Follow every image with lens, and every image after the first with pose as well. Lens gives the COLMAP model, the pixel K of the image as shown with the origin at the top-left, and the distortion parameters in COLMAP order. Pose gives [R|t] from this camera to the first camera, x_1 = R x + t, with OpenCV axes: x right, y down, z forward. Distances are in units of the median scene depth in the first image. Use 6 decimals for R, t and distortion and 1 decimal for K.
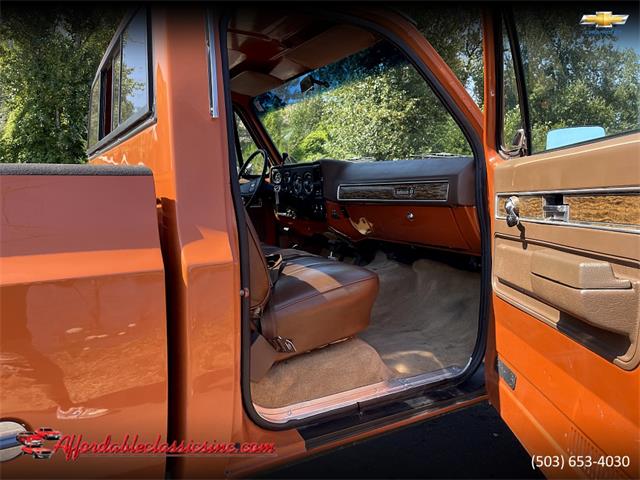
lens RADIAL K [[479.8, 0, 320.0], [0, 479.8, 240.0], [0, 0, 1]] dist [0.071960, -0.101139]
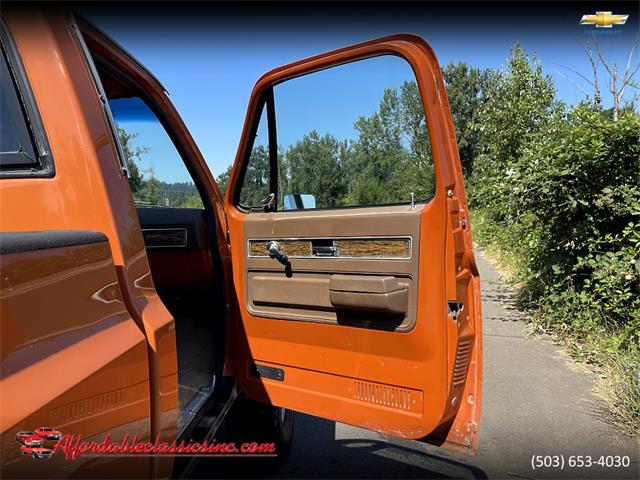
lens RADIAL K [[475.5, 0, 320.0], [0, 475.5, 240.0], [0, 0, 1]] dist [0.075230, -0.101172]
pose [[0.547116, -0.047379, 0.835715, -0.766074], [0.102891, 0.994632, -0.010971, -0.072574], [-0.830709, 0.091990, 0.549054, 0.149737]]
